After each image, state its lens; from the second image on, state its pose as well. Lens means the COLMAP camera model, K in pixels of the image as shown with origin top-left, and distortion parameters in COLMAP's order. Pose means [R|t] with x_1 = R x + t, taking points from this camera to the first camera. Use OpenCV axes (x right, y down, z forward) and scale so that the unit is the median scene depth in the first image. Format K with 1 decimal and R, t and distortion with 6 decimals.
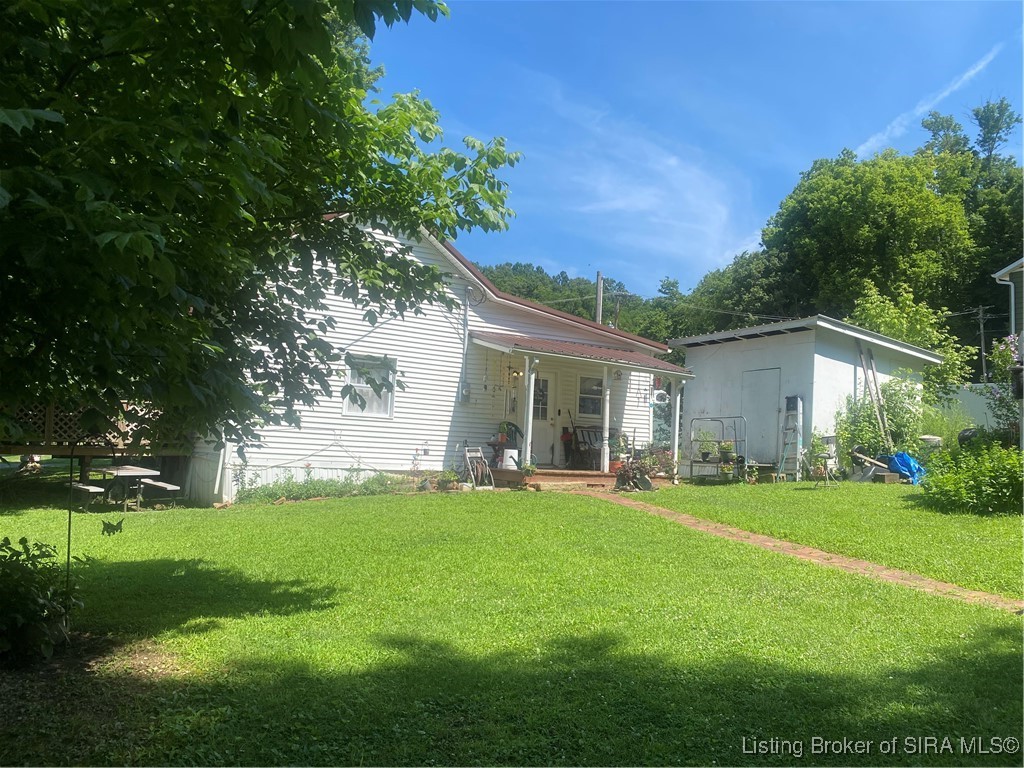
lens RADIAL K [[774.7, 0, 512.3], [0, 774.7, 383.2], [0, 0, 1]] dist [0.000969, -0.001074]
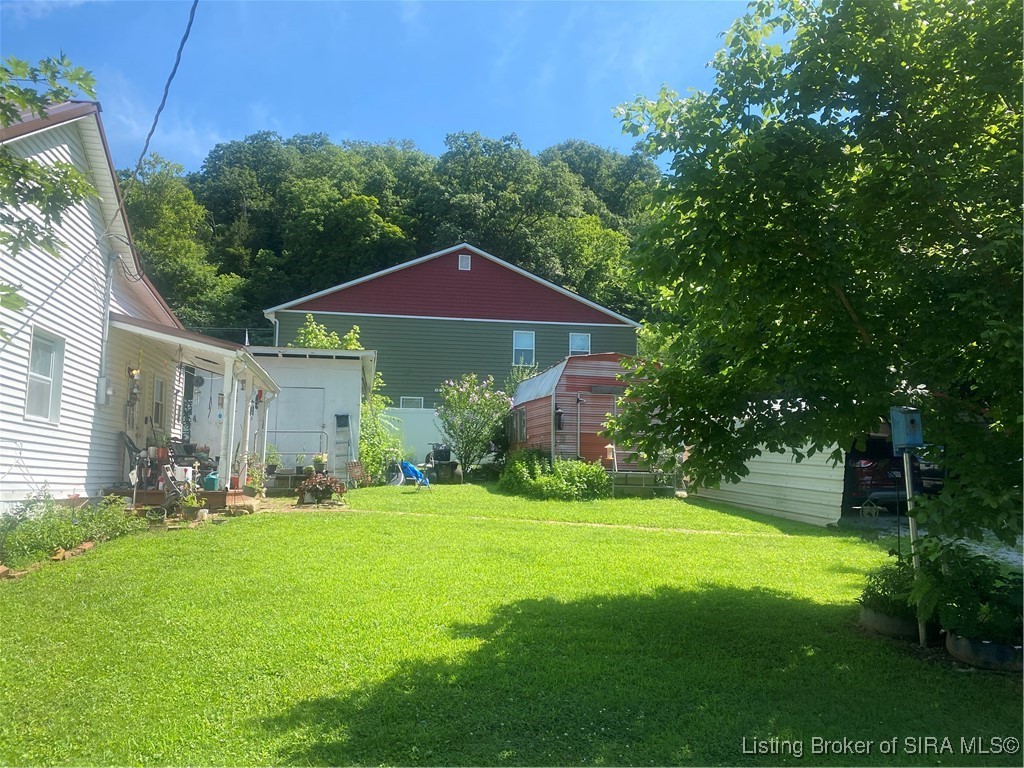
lens RADIAL K [[774.7, 0, 511.9], [0, 774.7, 384.4], [0, 0, 1]] dist [0.000969, -0.001074]
pose [[0.409683, 0.077166, 0.908958, -0.620205], [-0.072055, 0.996040, -0.052083, 0.016224], [-0.909378, -0.044158, 0.413621, 0.345953]]
